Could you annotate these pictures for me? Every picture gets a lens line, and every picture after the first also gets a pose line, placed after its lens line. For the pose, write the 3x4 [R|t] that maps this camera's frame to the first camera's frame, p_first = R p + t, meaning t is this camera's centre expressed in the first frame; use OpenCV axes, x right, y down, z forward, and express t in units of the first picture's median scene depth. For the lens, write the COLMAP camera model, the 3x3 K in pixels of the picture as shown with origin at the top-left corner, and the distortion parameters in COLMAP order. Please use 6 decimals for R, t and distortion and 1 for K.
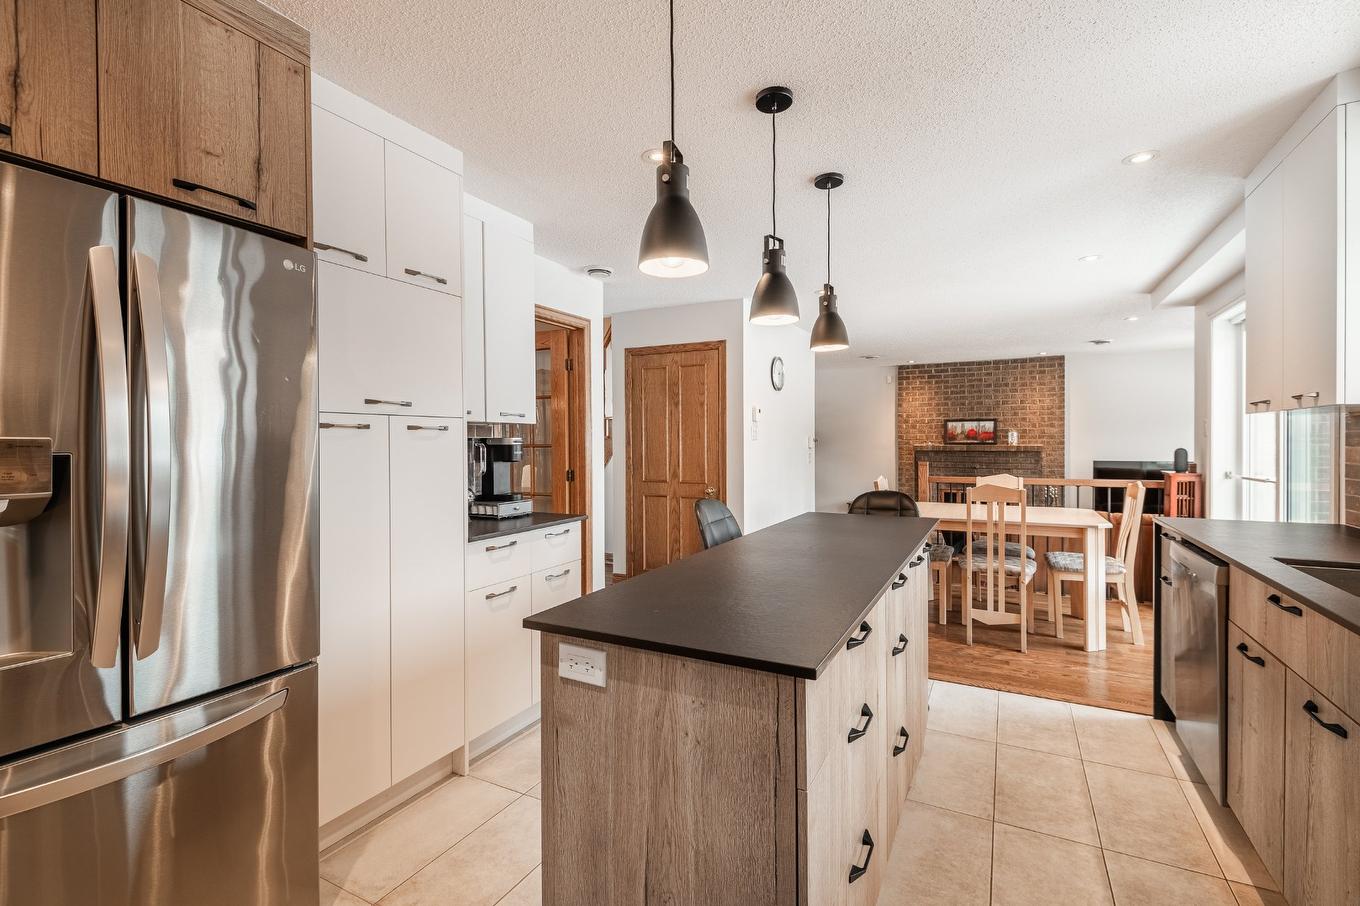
lens RADIAL K [[614.3, 0, 677.9], [0, 614.3, 450.0], [0, 0, 1]] dist [0.031828, -0.020904]
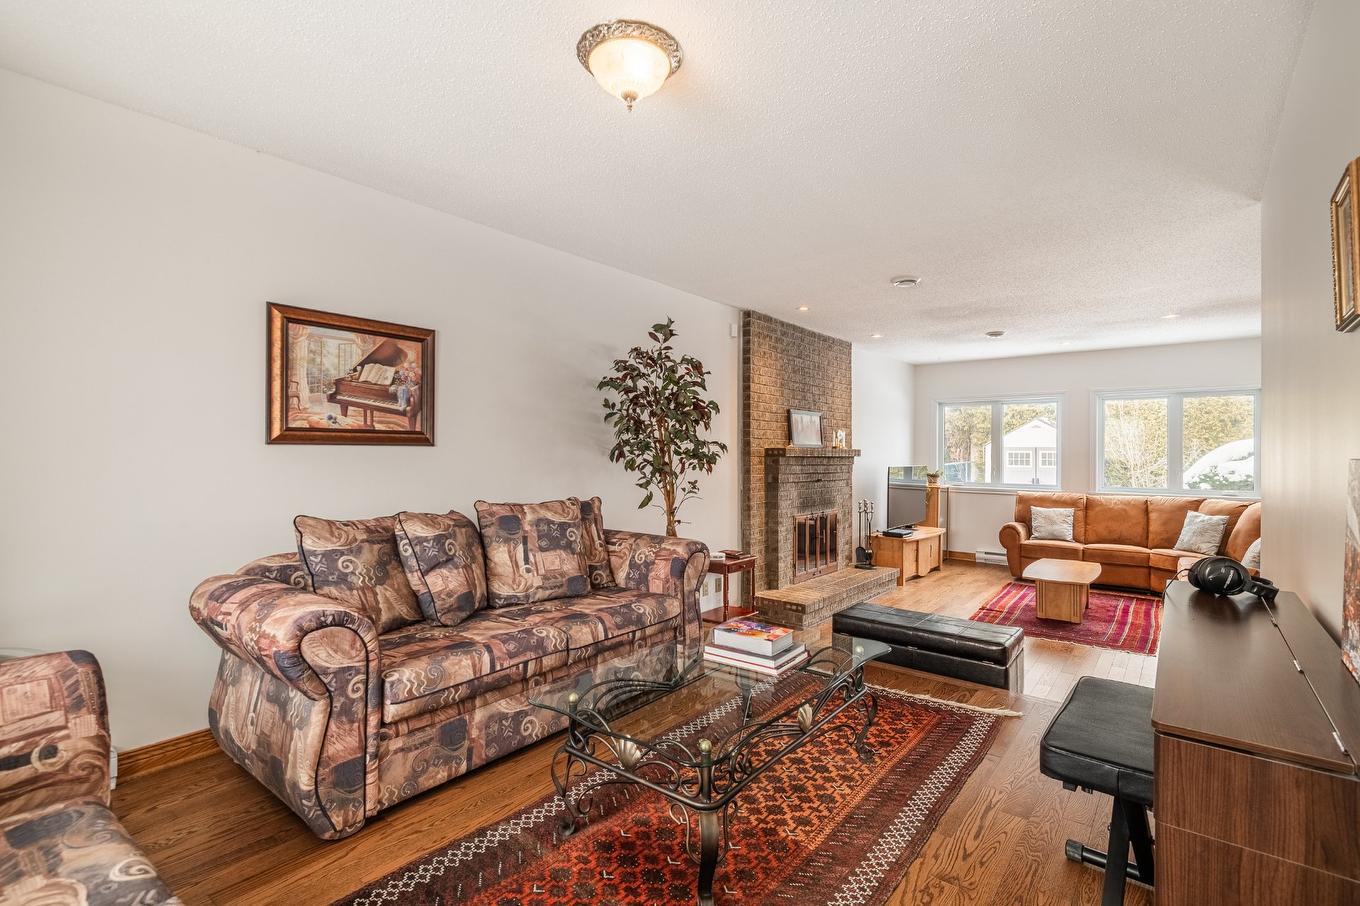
lens RADIAL K [[620.4, 0, 682.0], [0, 620.4, 447.9], [0, 0, 1]] dist [0.025308, -0.017464]
pose [[0.189851, 0.011335, 0.981747, -0.239838], [0.009291, 0.999868, -0.013341, -0.000470], [-0.981769, 0.011655, 0.189721, 1.020059]]
